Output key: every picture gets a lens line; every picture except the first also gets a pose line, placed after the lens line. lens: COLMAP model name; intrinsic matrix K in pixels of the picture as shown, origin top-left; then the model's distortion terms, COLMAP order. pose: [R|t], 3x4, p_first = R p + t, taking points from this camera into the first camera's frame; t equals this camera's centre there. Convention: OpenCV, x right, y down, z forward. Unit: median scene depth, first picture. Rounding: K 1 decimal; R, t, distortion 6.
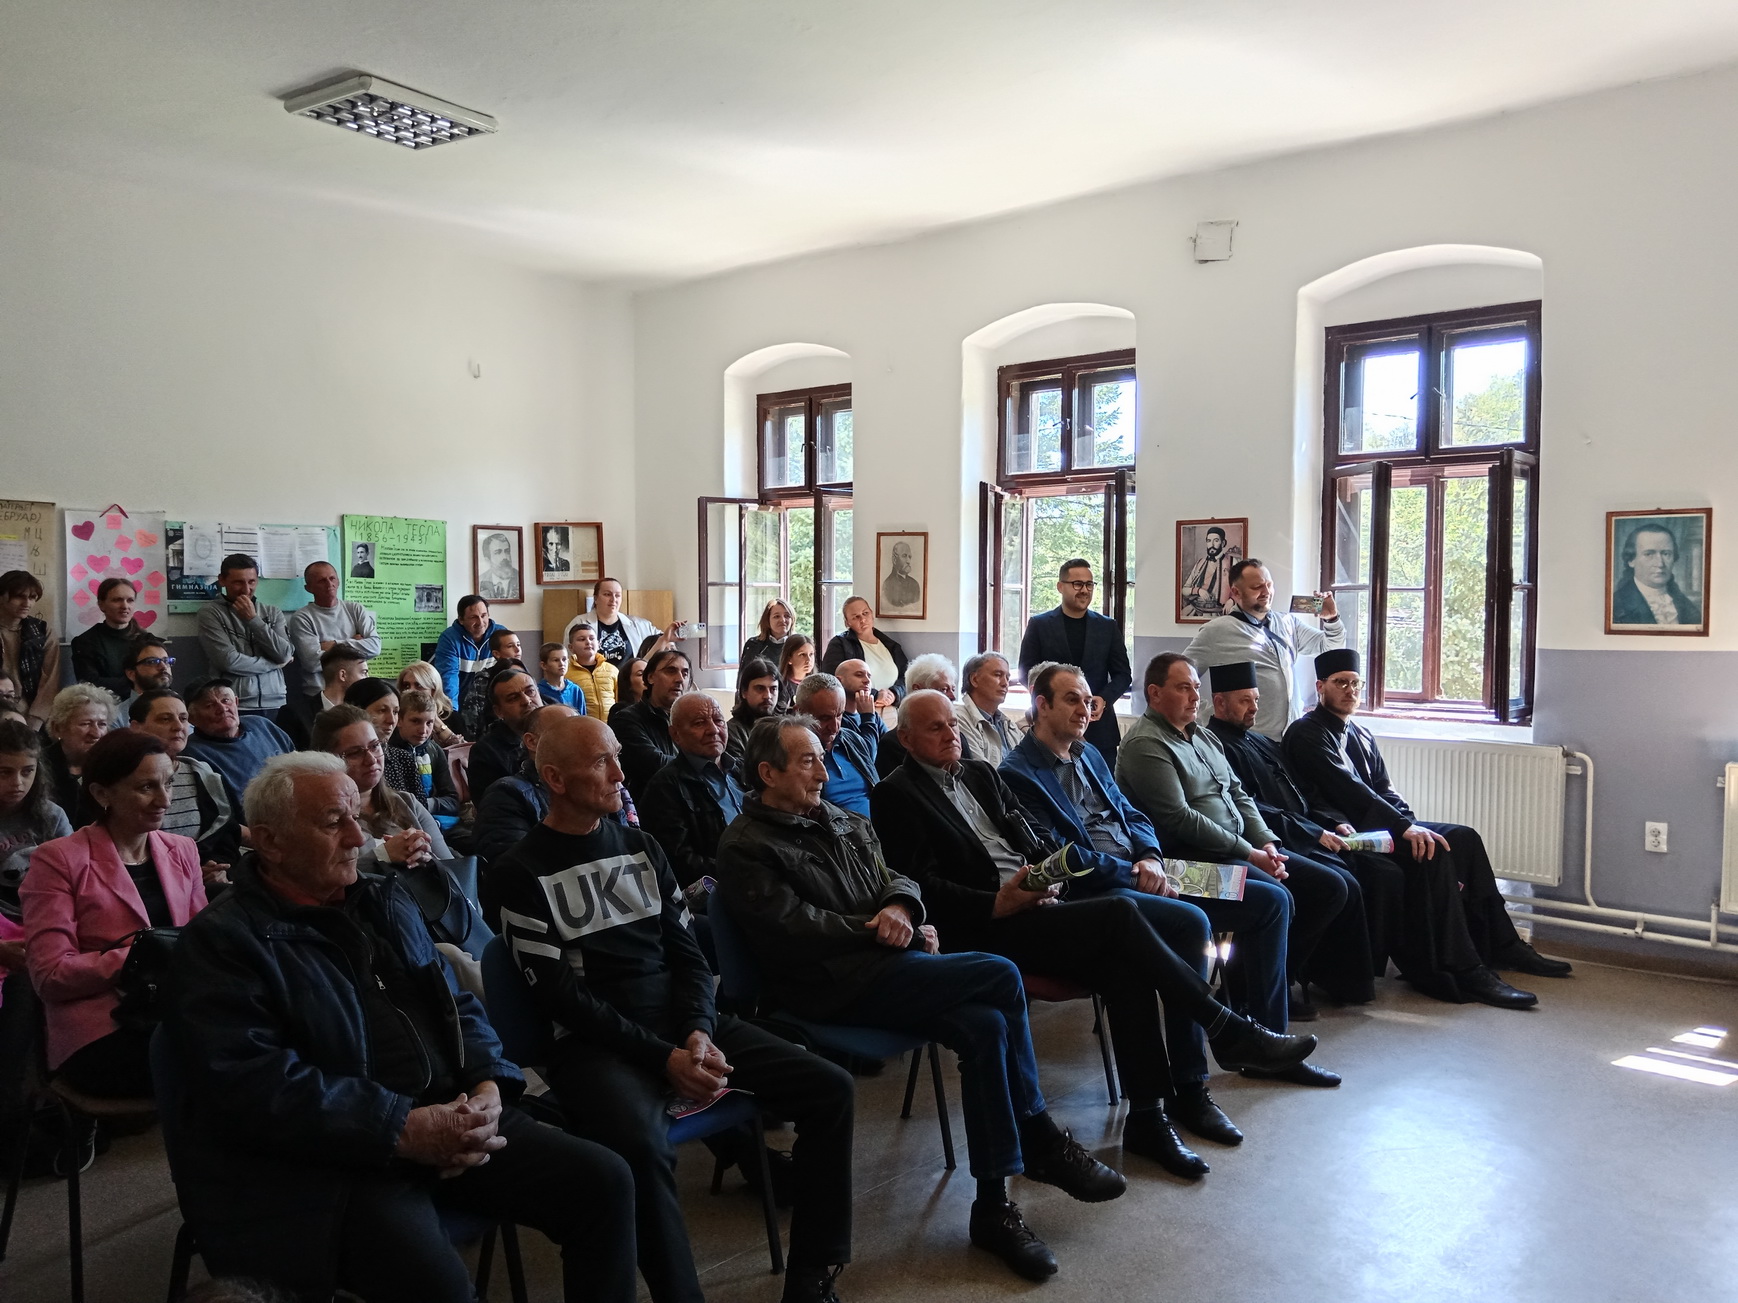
lens RADIAL K [[1364.8, 0, 872.3], [0, 1364.8, 653.0], [0, 0, 1]] dist [-0.005391, -0.004565]
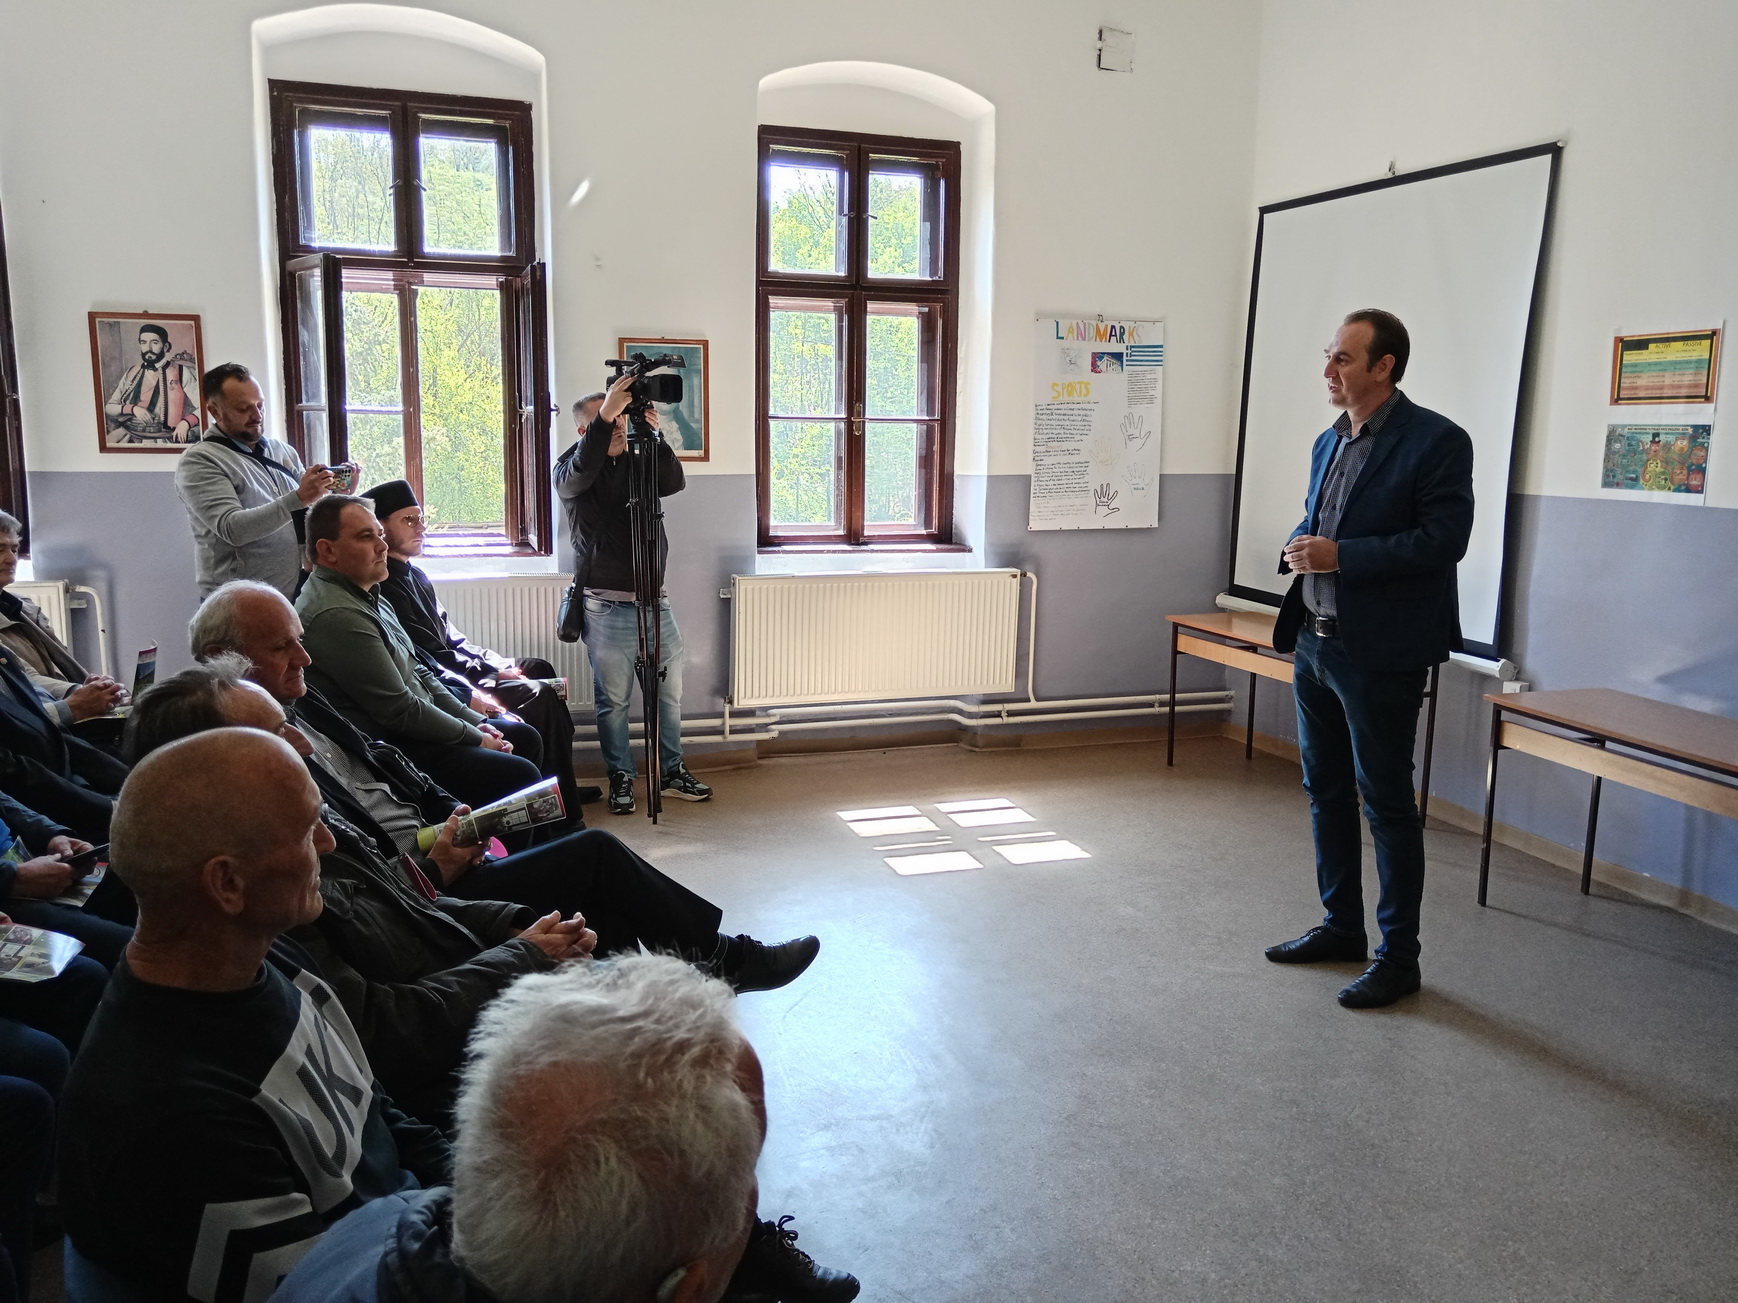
lens RADIAL K [[1364.8, 0, 864.1], [0, 1364.8, 655.7], [0, 0, 1]] dist [-0.005391, -0.004565]
pose [[0.506015, -0.141970, 0.850761, -0.263524], [0.019599, 0.987999, 0.153214, -0.022455], [-0.862302, -0.060855, 0.502724, 0.324713]]
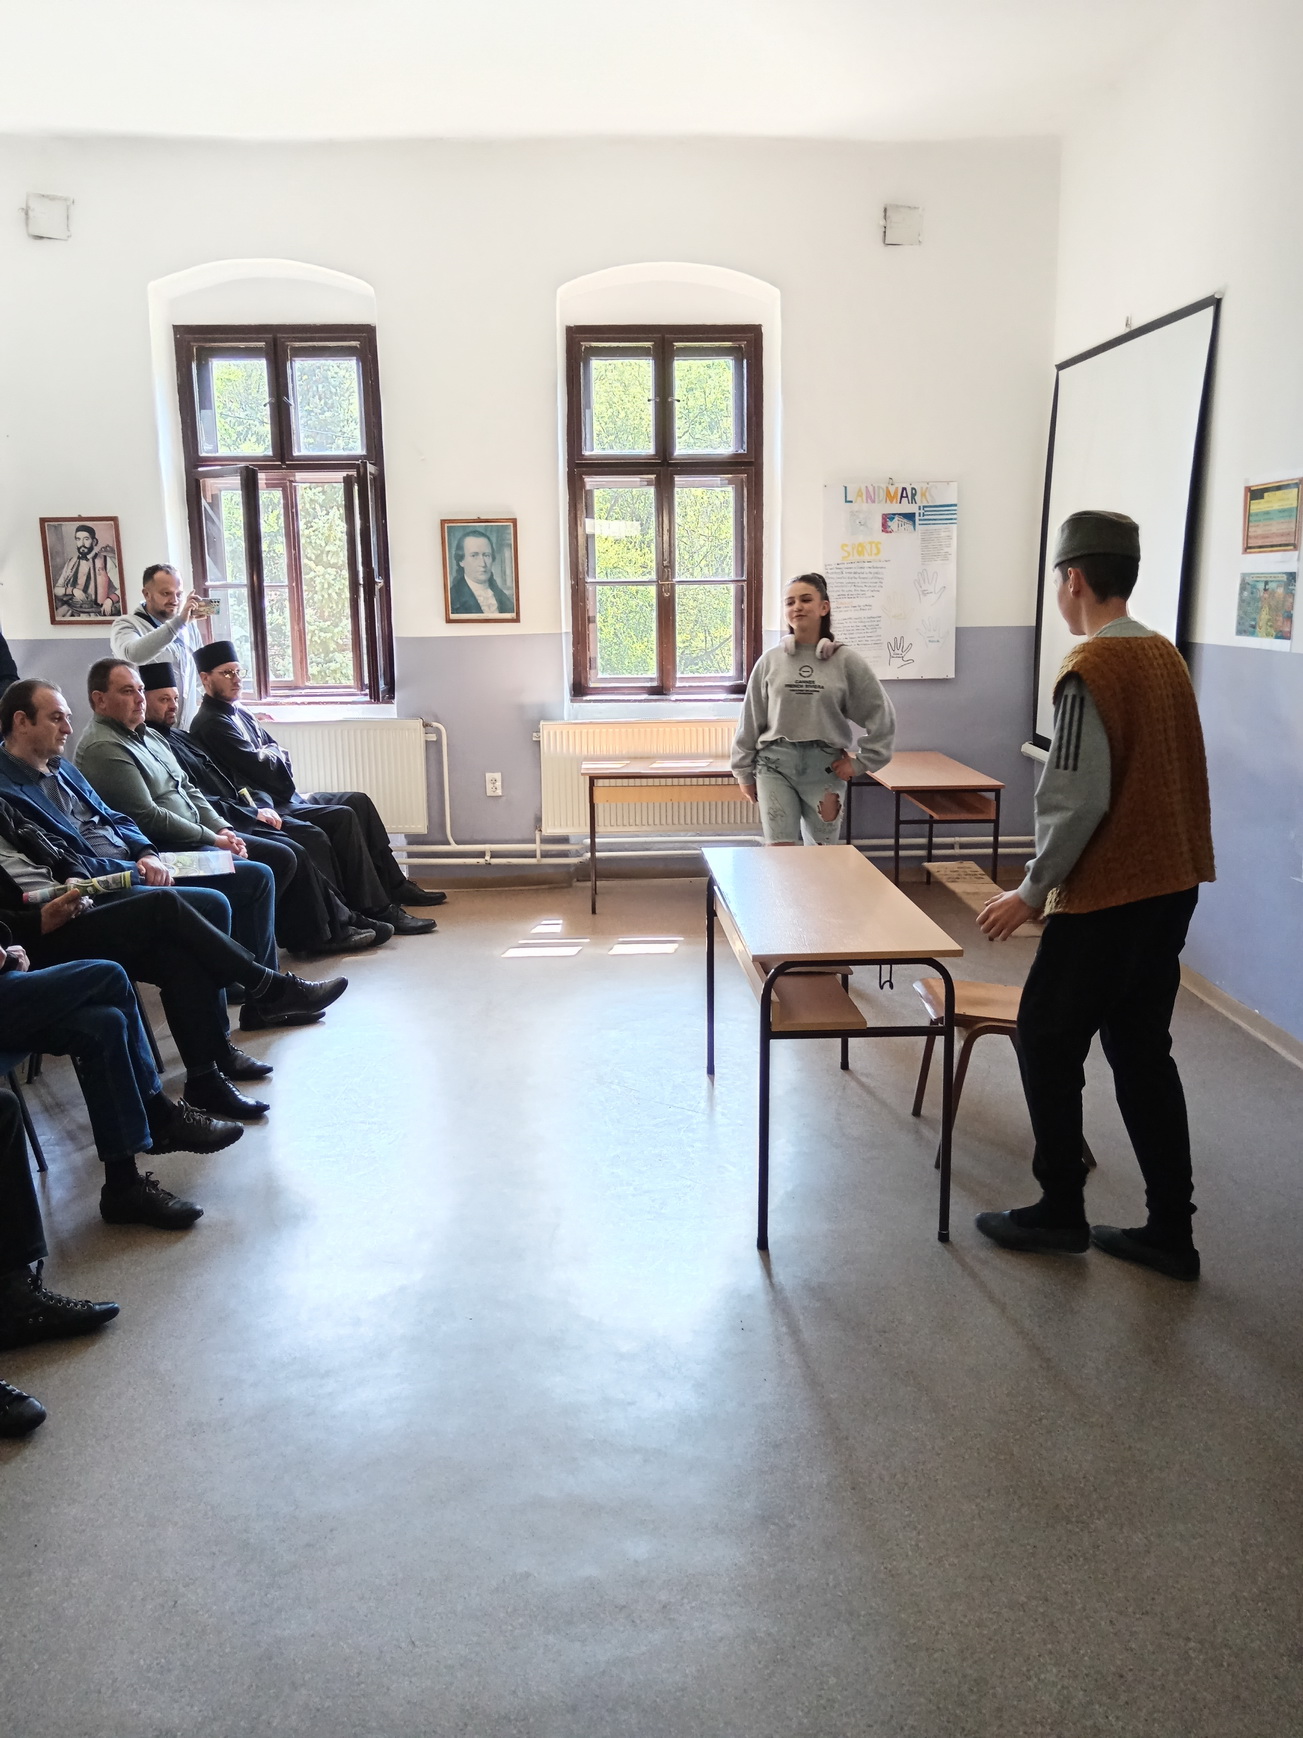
lens RADIAL K [[1364.8, 0, 639.4], [0, 1364.8, 869.9], [0, 0, 1]] dist [-0.005391, -0.004565]
pose [[0.736993, -0.153518, 0.658235, -0.172179], [0.039779, 0.982028, 0.184497, -0.015444], [-0.674729, -0.109789, 0.729855, -0.029566]]
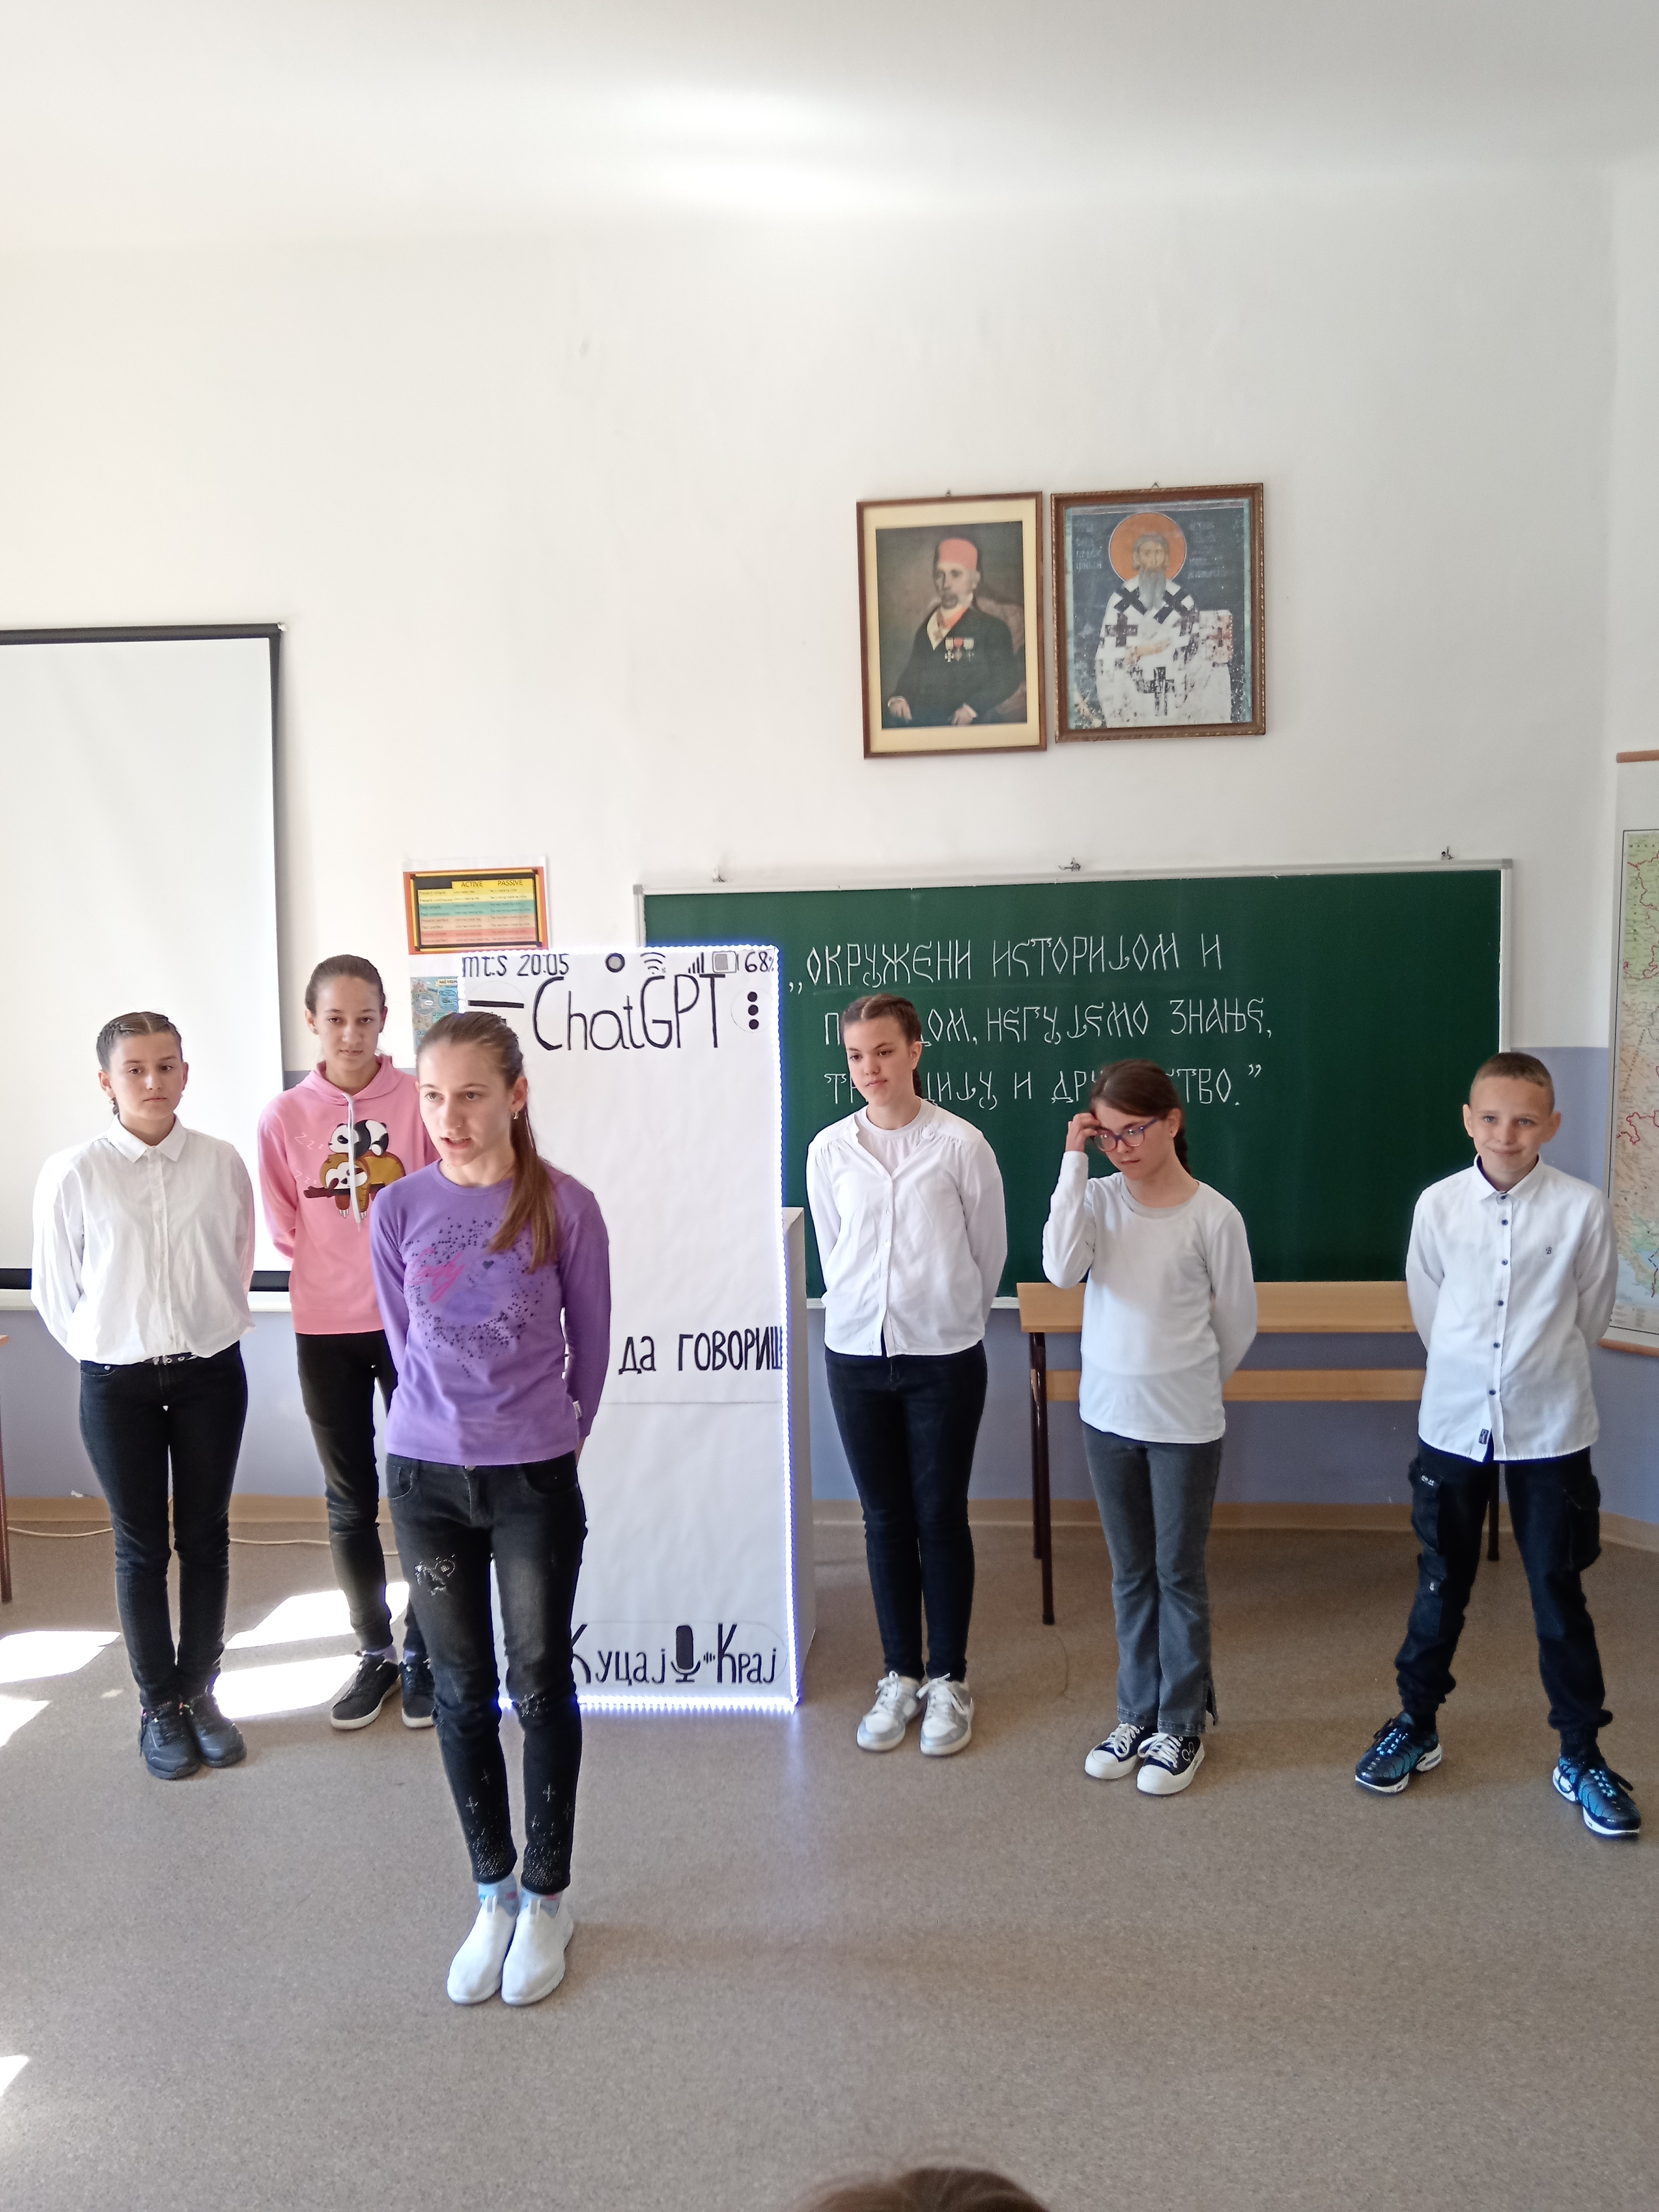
lens RADIAL K [[1737.0, 0, 839.3], [0, 1737.0, 1095.4], [0, 0, 1]] dist [-0.005391, -0.004565]
pose [[-0.591876, -0.071825, 0.802823, -0.134146], [0.052361, 0.990492, 0.127217, -0.066734], [-0.804327, 0.117333, -0.582487, 0.700790]]
